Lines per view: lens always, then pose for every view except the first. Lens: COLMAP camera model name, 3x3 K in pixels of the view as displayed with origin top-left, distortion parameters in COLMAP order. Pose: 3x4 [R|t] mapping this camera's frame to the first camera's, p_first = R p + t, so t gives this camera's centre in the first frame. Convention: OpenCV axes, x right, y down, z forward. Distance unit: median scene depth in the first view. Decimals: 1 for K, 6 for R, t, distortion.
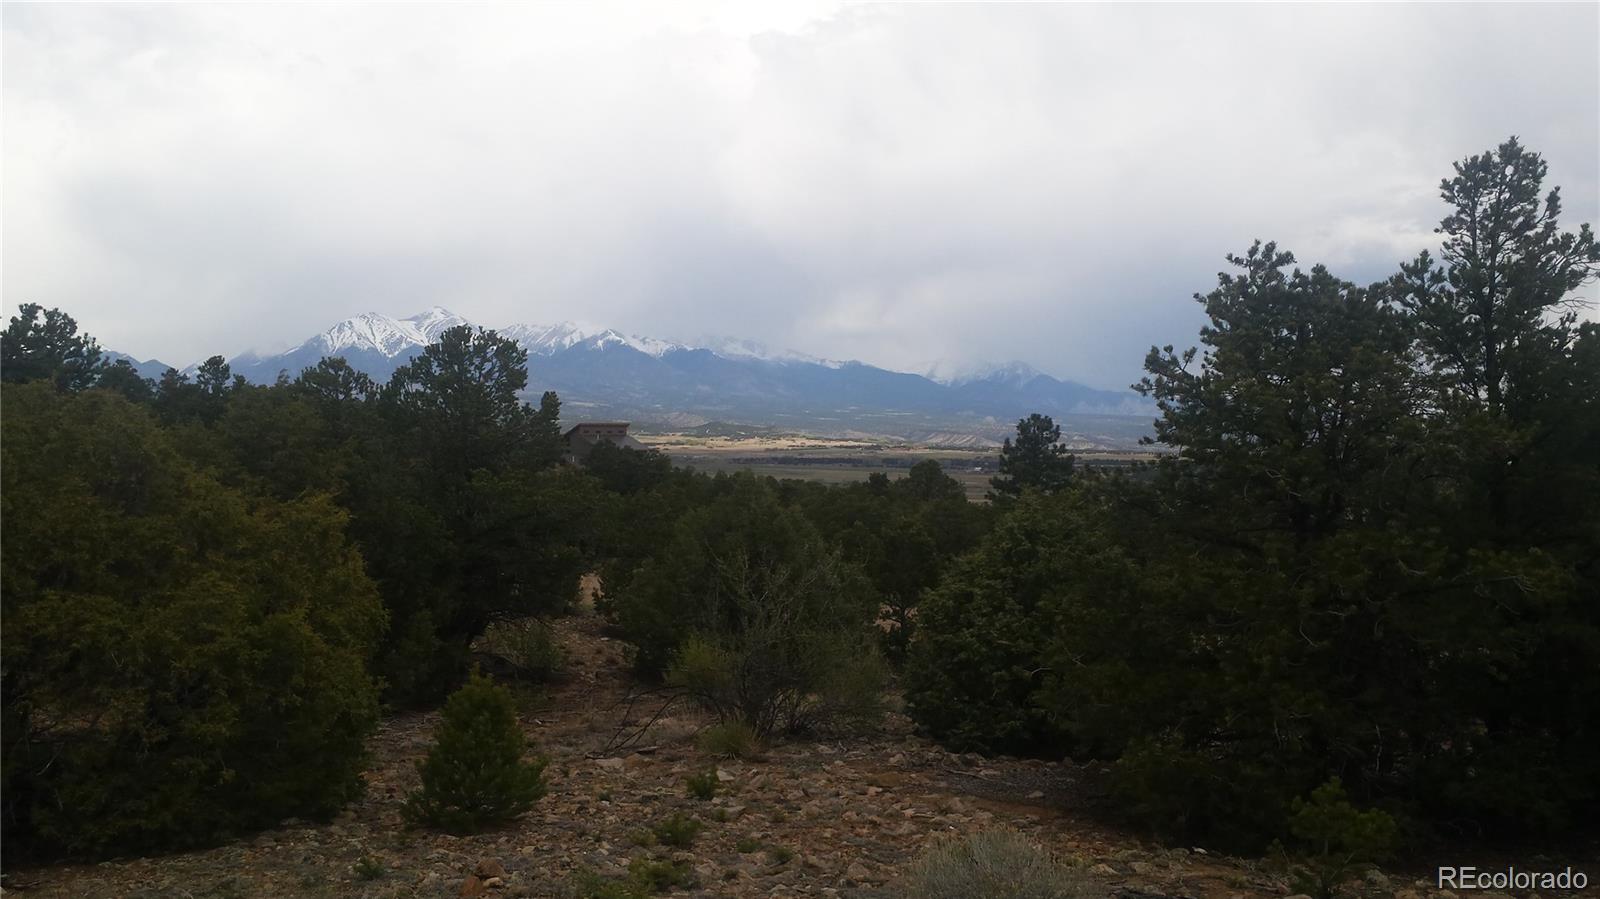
lens RADIAL K [[1473.4, 0, 804.4], [0, 1473.4, 483.5], [0, 0, 1]] dist [0.134559, -0.361666]
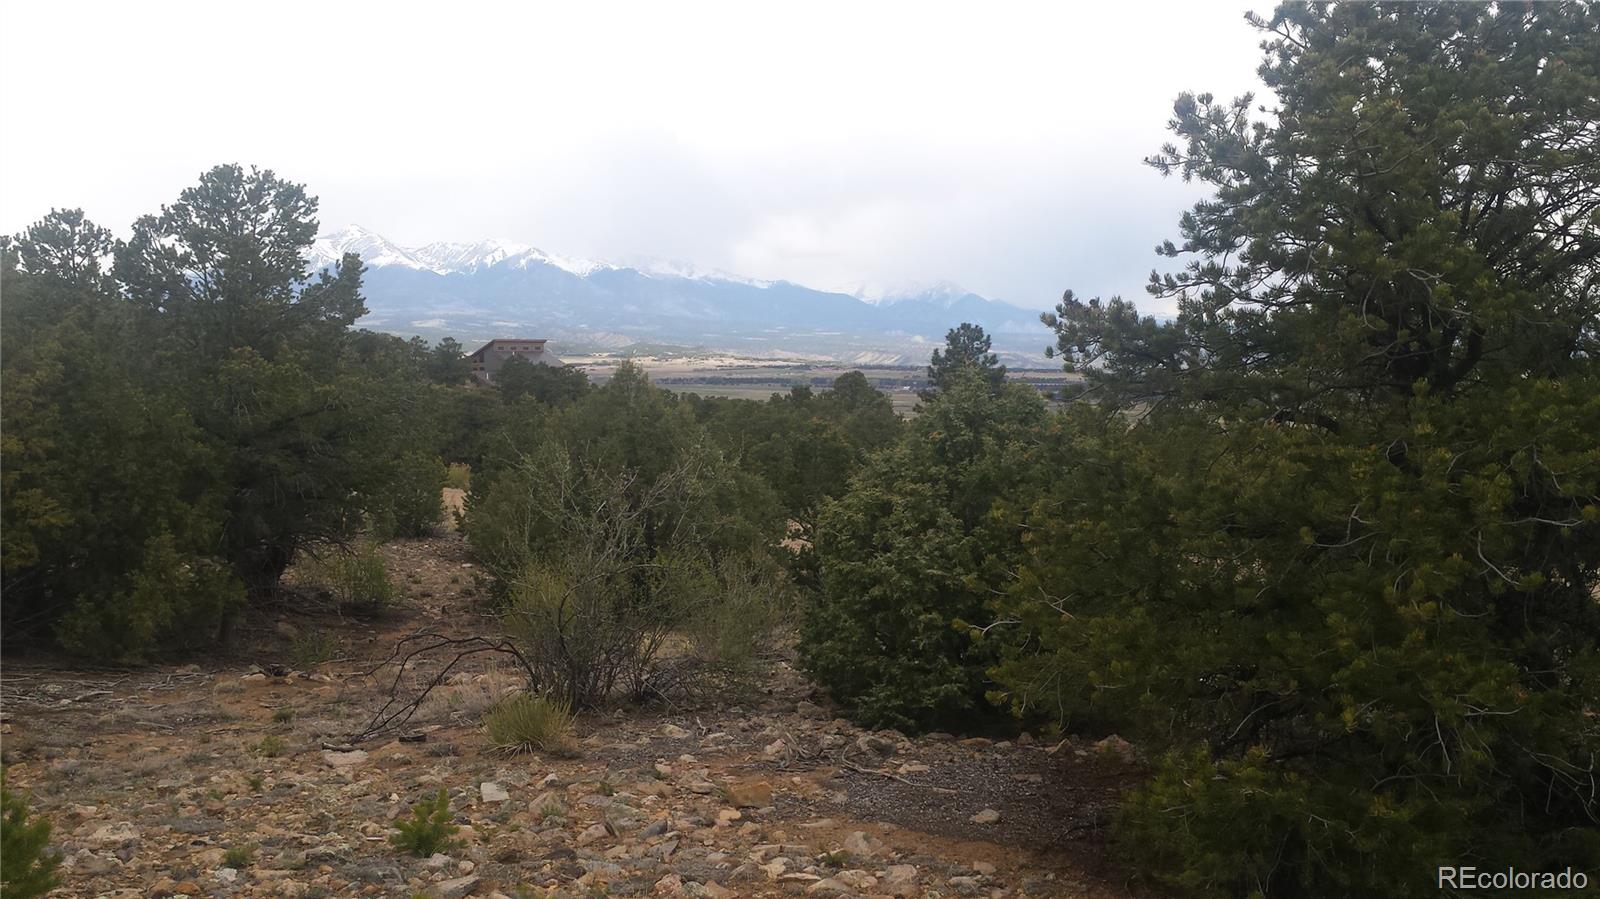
lens RADIAL K [[1425.3, 0, 735.2], [0, 1425.3, 528.1], [0, 0, 1]] dist [0.052120, 0.002200]
pose [[0.999939, -0.010618, -0.003126, 0.048082], [0.010844, 0.996371, 0.084421, 0.032490], [0.002219, -0.084450, 0.996425, 0.370879]]
